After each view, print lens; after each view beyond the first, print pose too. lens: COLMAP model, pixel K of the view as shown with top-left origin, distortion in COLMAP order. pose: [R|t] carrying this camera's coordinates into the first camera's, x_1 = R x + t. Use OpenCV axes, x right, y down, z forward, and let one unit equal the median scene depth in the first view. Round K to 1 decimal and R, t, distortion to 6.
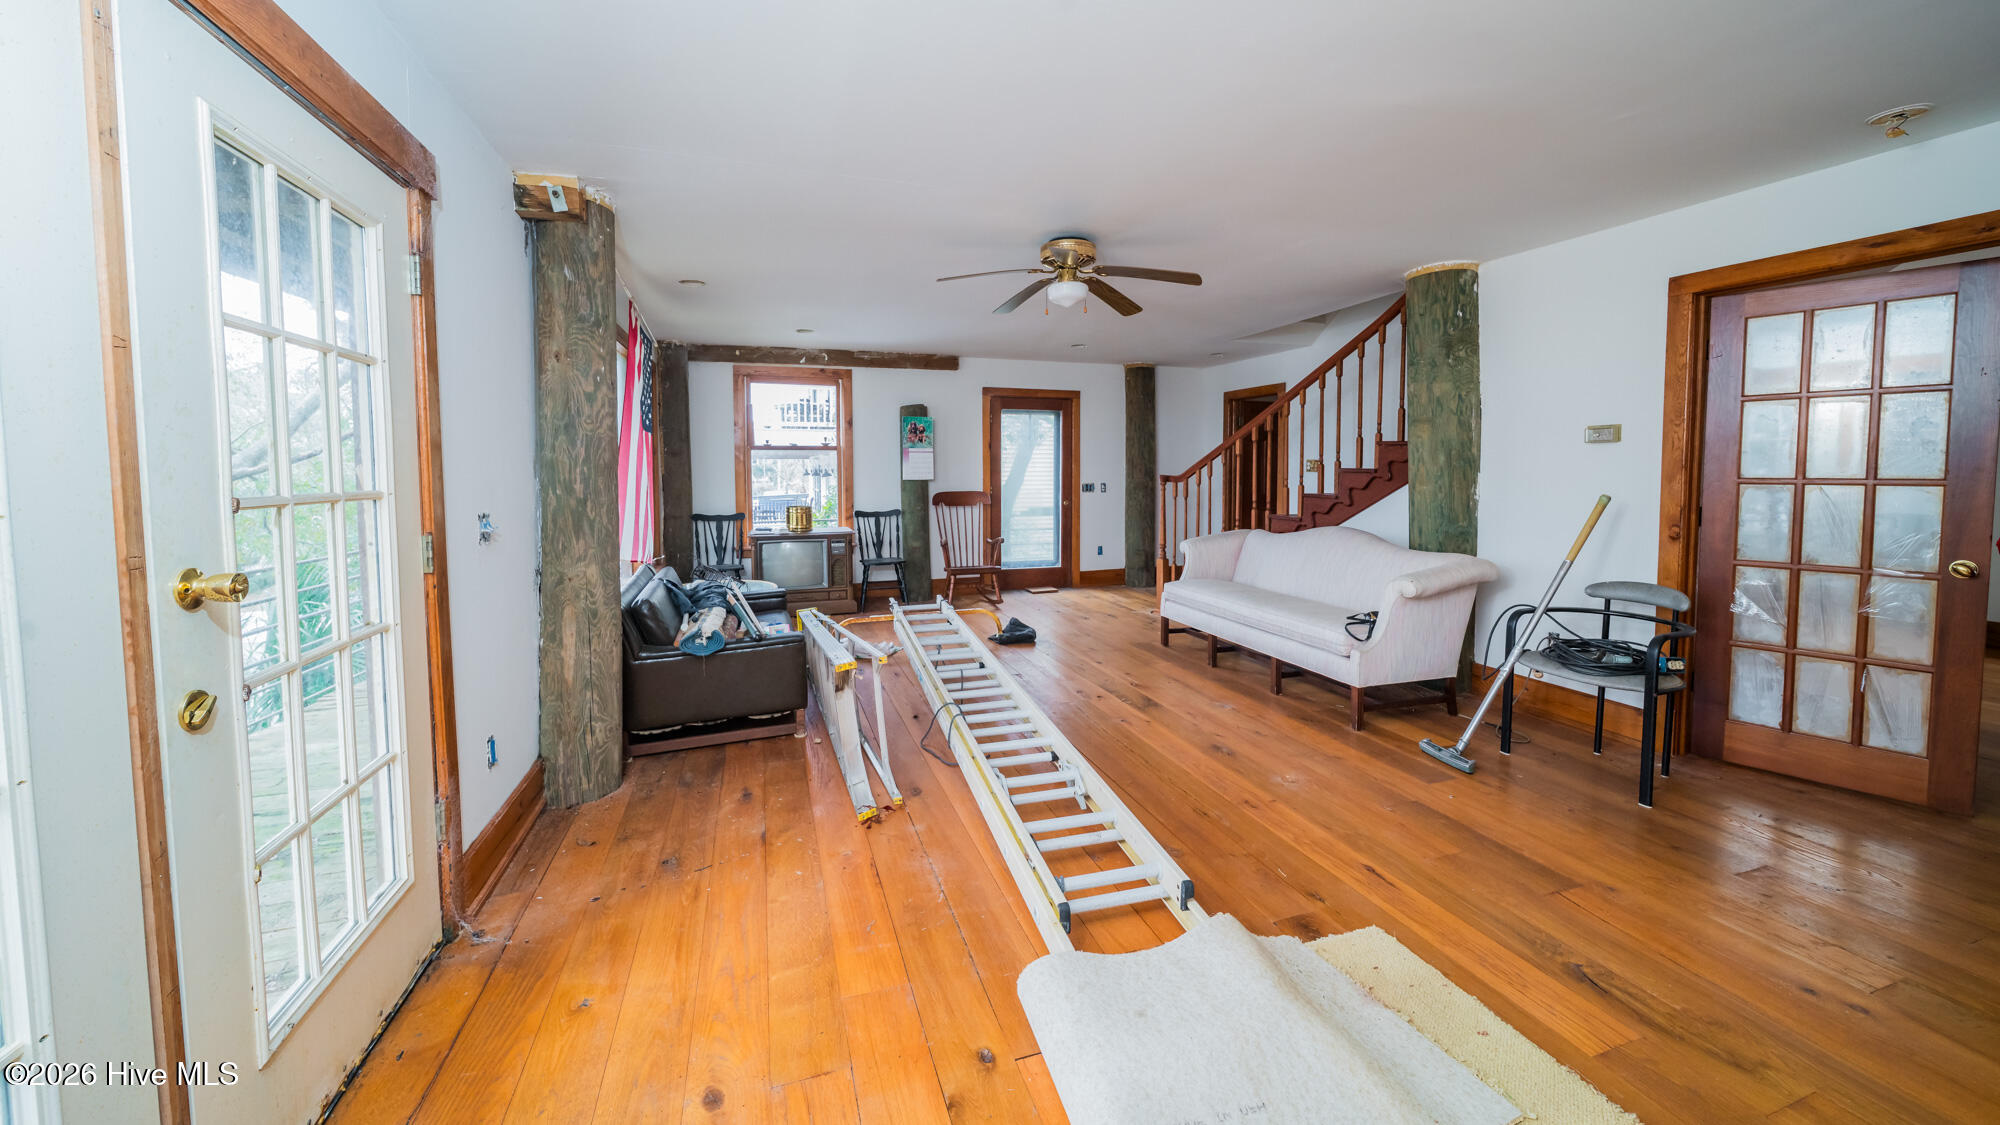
lens RADIAL K [[707.8, 0, 1004.1], [0, 707.8, 513.6], [0, 0, 1]] dist [-0.001540, -0.000083]
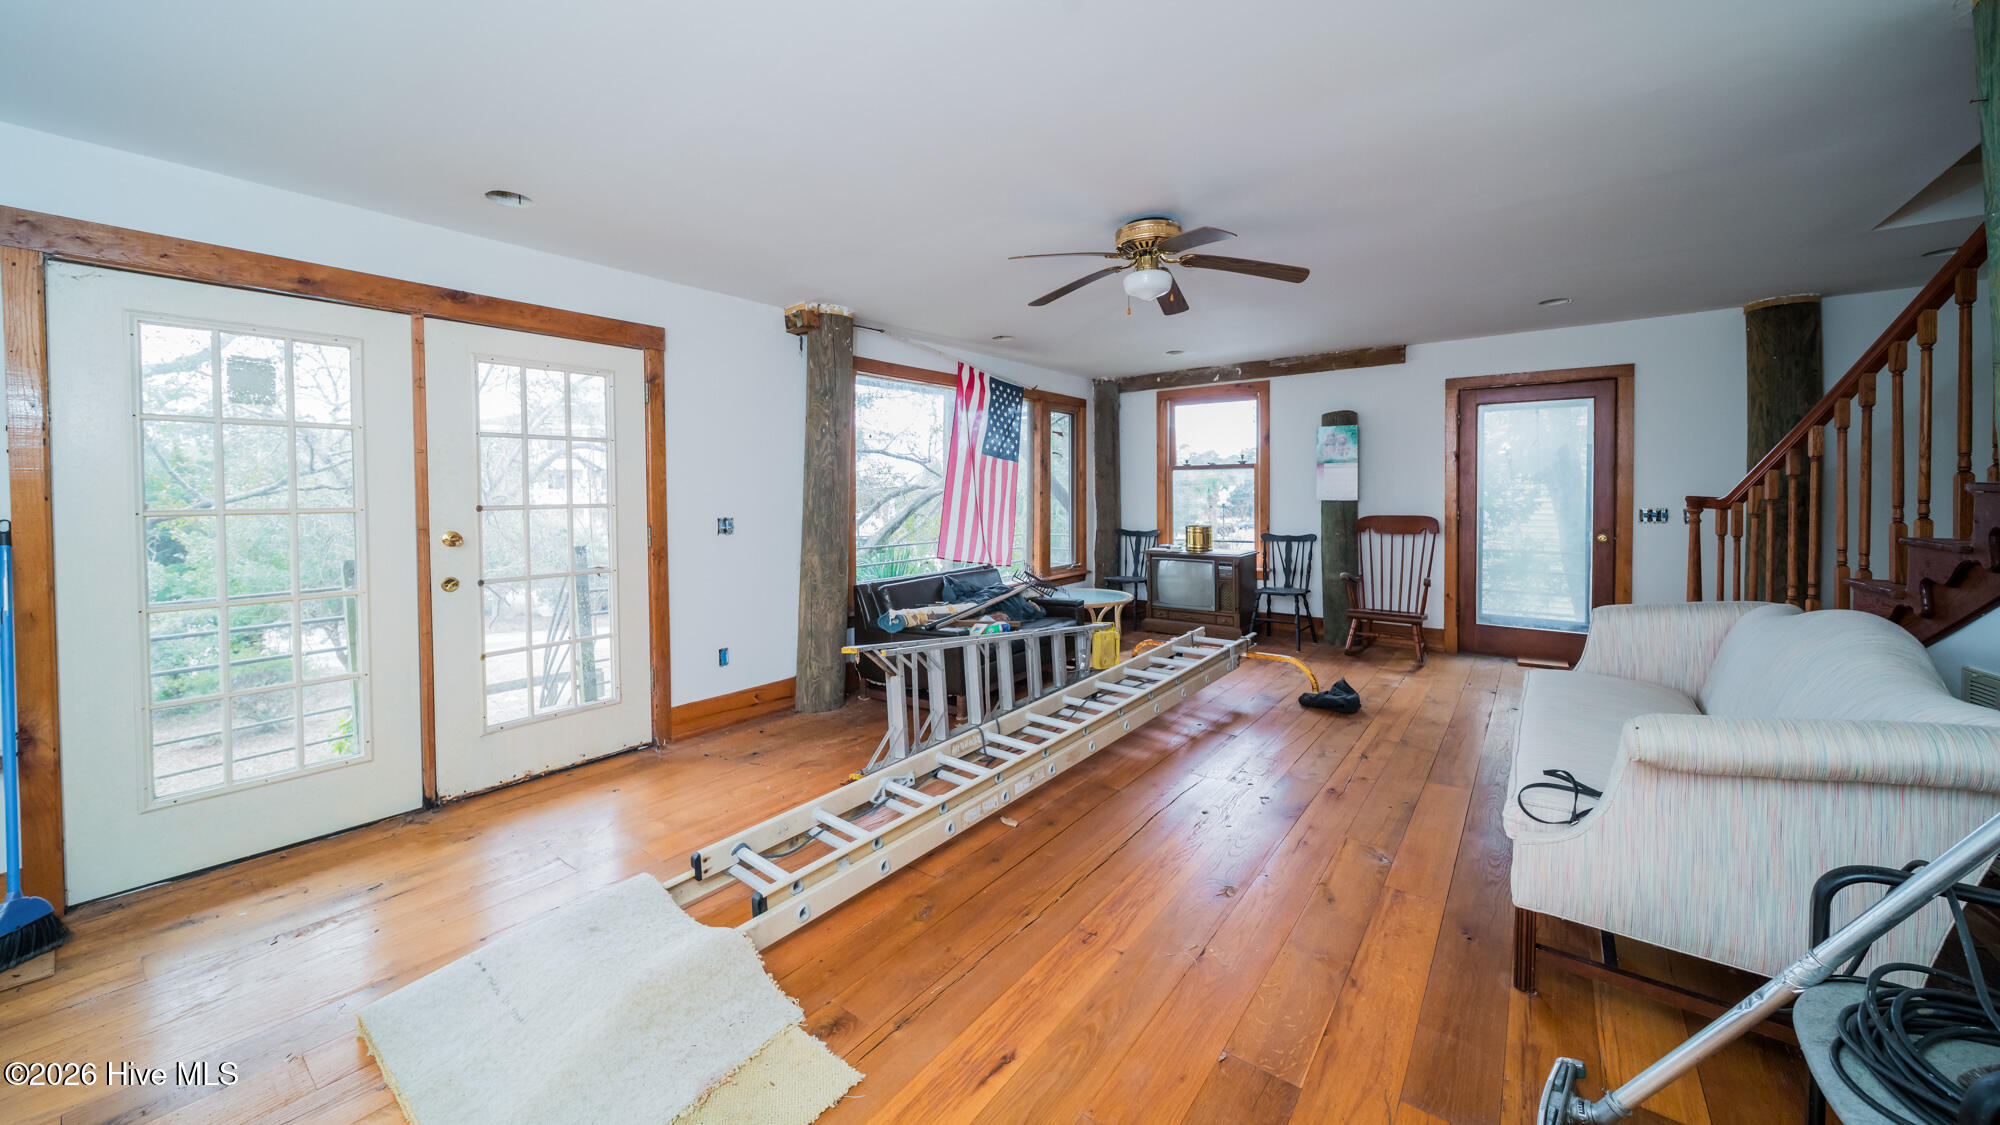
lens RADIAL K [[719.4, 0, 998.1], [0, 719.4, 506.5], [0, 0, 1]] dist [0.002135, 0.000061]
pose [[0.562437, 0.017132, -0.826663, 0.373376], [-0.045986, 0.998886, -0.010586, -0.013322], [0.825560, 0.043969, 0.562598, 0.192251]]
